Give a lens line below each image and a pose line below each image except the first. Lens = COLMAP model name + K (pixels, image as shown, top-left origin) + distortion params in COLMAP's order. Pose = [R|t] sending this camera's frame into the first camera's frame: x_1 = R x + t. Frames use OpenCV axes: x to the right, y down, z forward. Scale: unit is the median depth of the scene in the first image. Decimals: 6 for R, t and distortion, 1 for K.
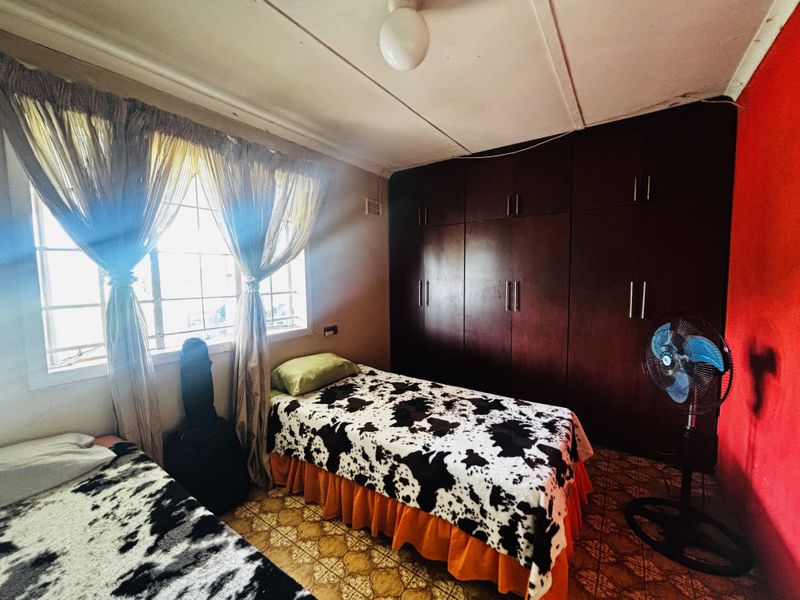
lens RADIAL K [[328.9, 0, 396.6], [0, 328.9, 294.1], [0, 0, 1]] dist [0.007073, 0.000484]
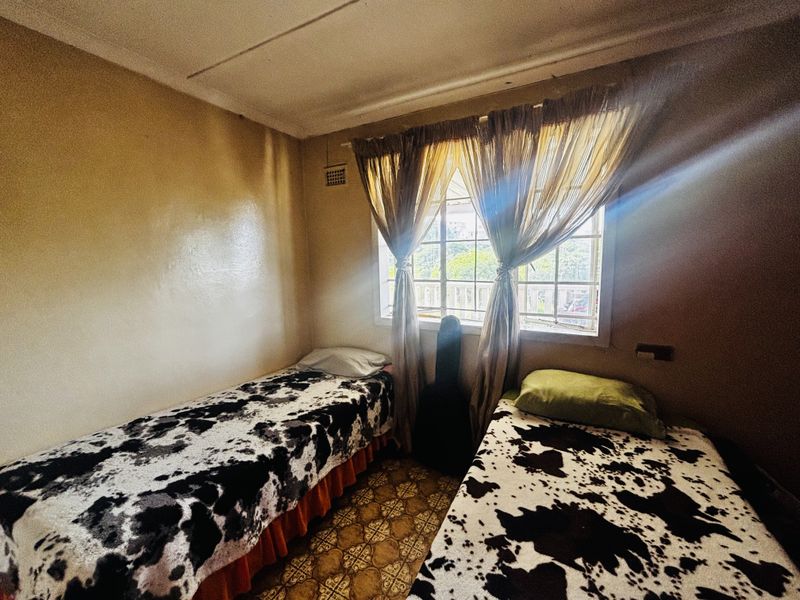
lens RADIAL K [[328.9, 0, 396.6], [0, 328.9, 294.1], [0, 0, 1]] dist [0.007073, 0.000484]
pose [[0.120912, 0.127008, -0.984505, 0.461690], [-0.043764, 0.991499, 0.122535, -0.069840], [0.991698, 0.028270, 0.125443, 0.627084]]
